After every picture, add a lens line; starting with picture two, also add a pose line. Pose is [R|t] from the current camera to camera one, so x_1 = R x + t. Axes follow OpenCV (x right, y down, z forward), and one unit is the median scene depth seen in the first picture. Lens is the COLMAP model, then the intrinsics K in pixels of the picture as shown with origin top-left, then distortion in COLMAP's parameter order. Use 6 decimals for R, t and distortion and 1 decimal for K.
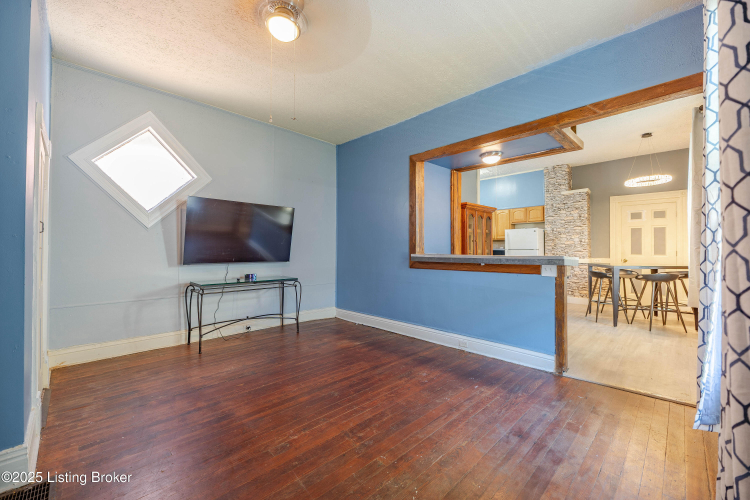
lens RADIAL K [[302.1, 0, 375.0], [0, 302.1, 250.0], [0, 0, 1]] dist [-0.000548, -0.000015]
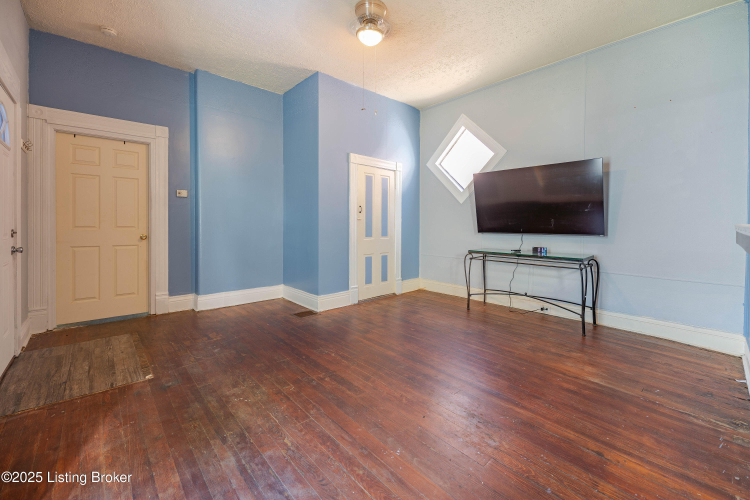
lens RADIAL K [[312.5, 0, 376.4], [0, 312.5, 228.5], [0, 0, 1]] dist [0.000881, -0.000082]
pose [[-0.048965, 0.012659, -0.998720, 0.598891], [0.000012, 0.999920, 0.012674, 0.016925], [0.998800, 0.000609, -0.048961, 0.672332]]
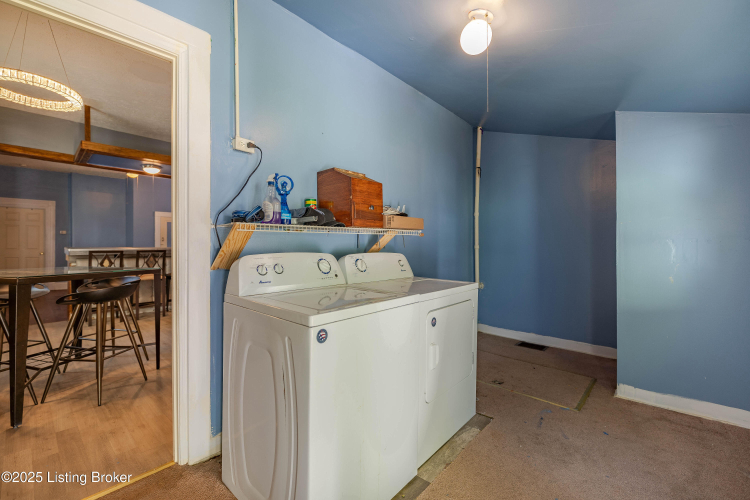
lens RADIAL K [[320.4, 0, 371.1], [0, 320.4, 243.0], [0, 0, 1]] dist [-0.001726, -0.000590]
pose [[0.045291, -0.003737, -0.998967, 1.898778], [0.007235, 0.999968, -0.003413, 0.009691], [0.998948, -0.007073, 0.045316, 2.009058]]
